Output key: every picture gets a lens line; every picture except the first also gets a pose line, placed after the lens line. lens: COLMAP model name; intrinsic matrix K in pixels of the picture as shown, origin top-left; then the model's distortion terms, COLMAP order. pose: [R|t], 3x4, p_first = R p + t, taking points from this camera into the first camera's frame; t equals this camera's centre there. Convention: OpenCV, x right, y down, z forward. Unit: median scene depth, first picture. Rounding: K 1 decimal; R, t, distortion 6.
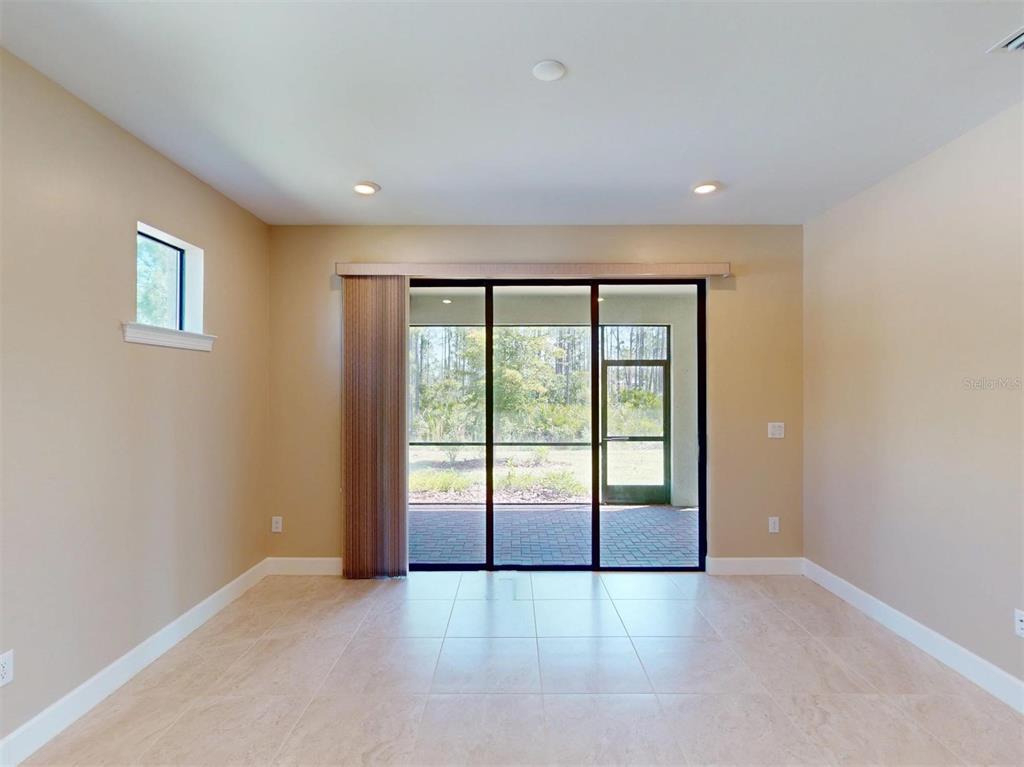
lens RADIAL K [[500.4, 0, 512.8], [0, 500.4, 385.7], [0, 0, 1]] dist [0.000441, -0.000353]
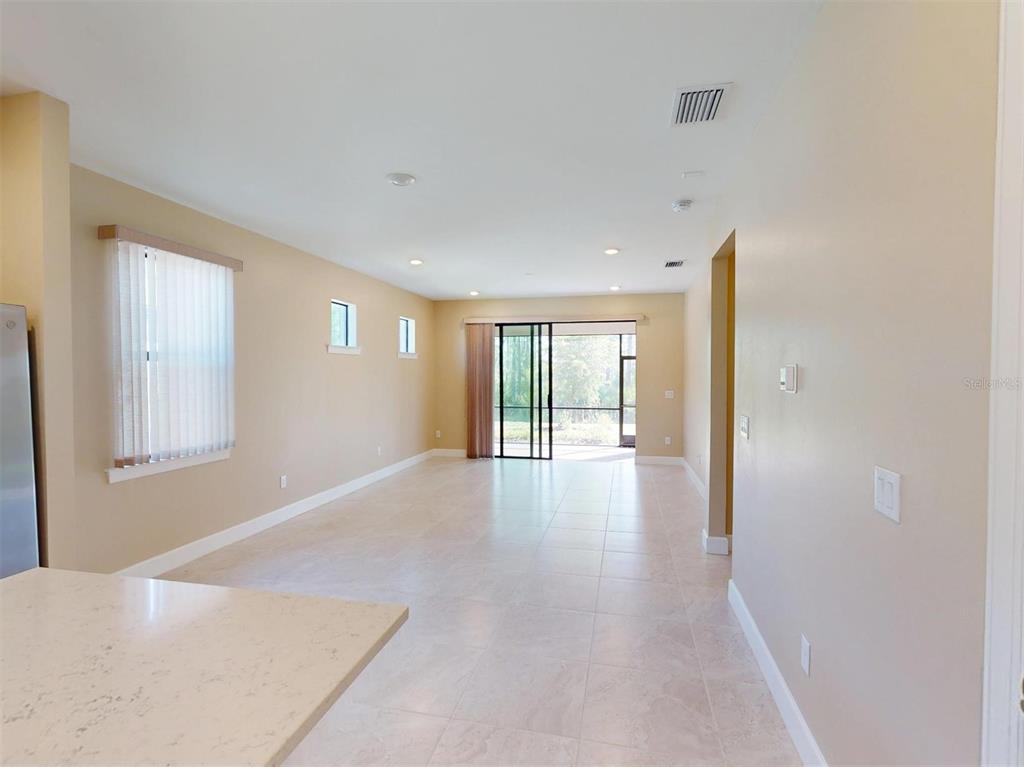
lens RADIAL K [[500.4, 0, 512.8], [0, 500.4, 385.7], [0, 0, 1]] dist [0.000441, -0.000353]
pose [[0.975413, 0.005658, -0.220313, 0.351428], [0.000735, 0.999581, 0.028928, -0.005900], [0.220384, -0.028379, 0.975000, -1.117044]]
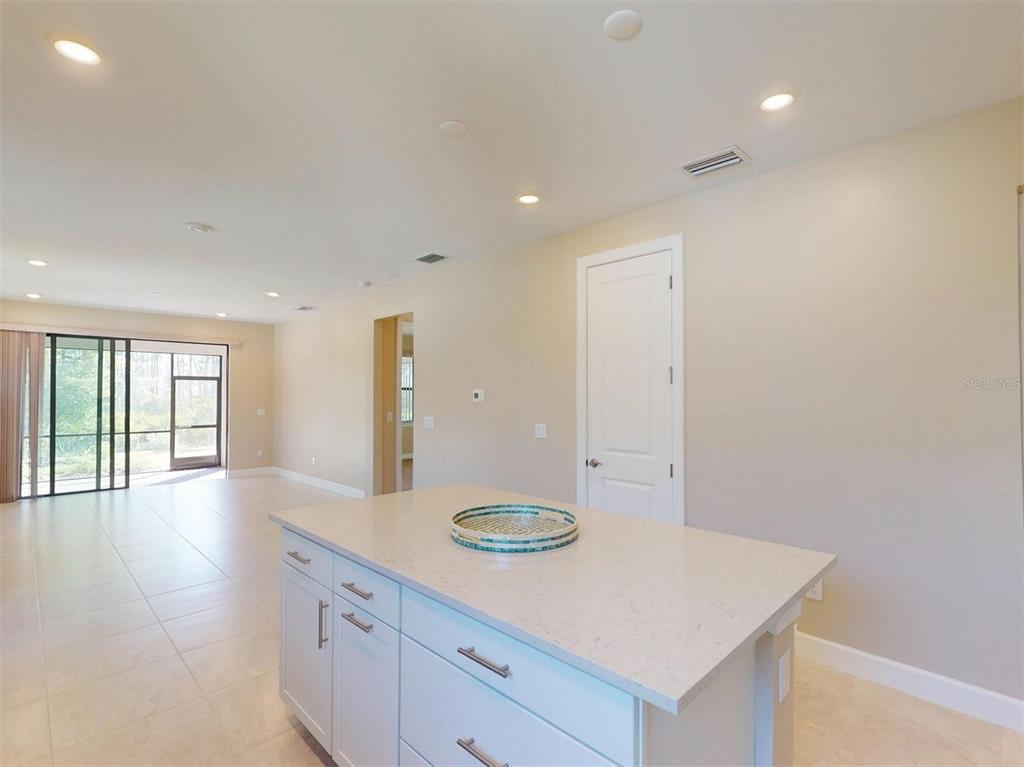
lens RADIAL K [[500.4, 0, 512.8], [0, 500.4, 385.7], [0, 0, 1]] dist [0.000441, -0.000353]
pose [[0.713113, 0.012233, 0.700943, -0.265706], [-0.002802, 0.999889, -0.014600, -0.003845], [-0.701044, 0.008448, 0.713068, -1.456598]]
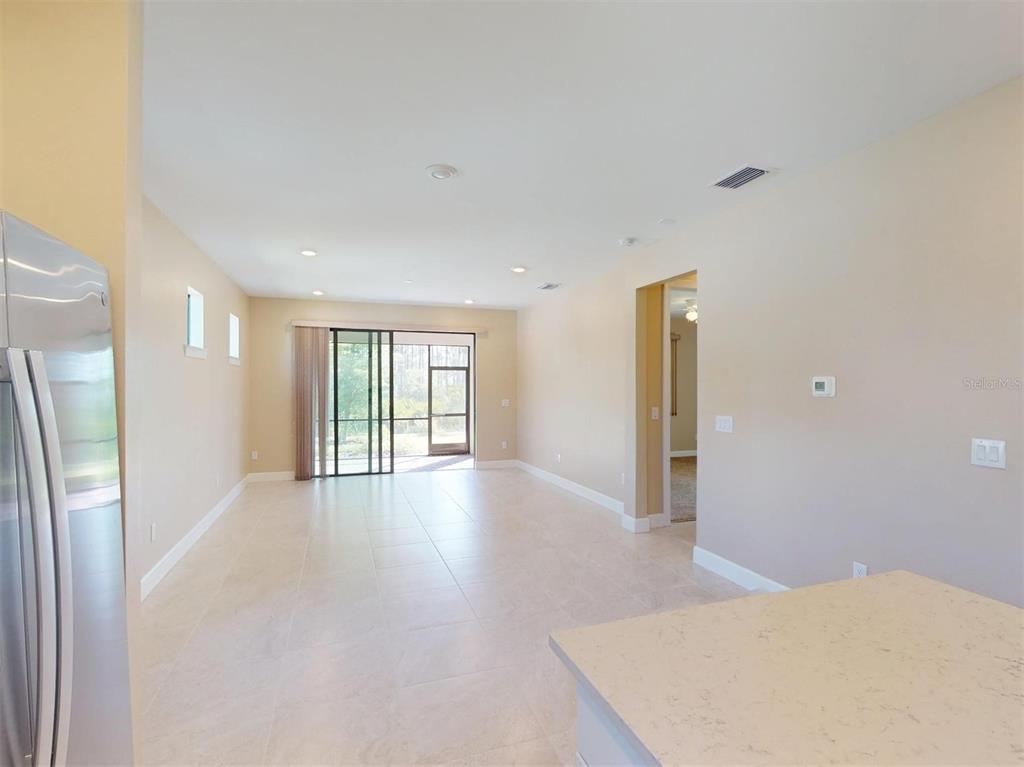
lens RADIAL K [[500.4, 0, 512.8], [0, 500.4, 385.7], [0, 0, 1]] dist [0.000441, -0.000353]
pose [[0.944964, -0.000708, 0.327175, -0.167769], [-0.001868, 0.999970, 0.007560, -0.002900], [-0.327170, -0.007755, 0.944934, -1.099184]]
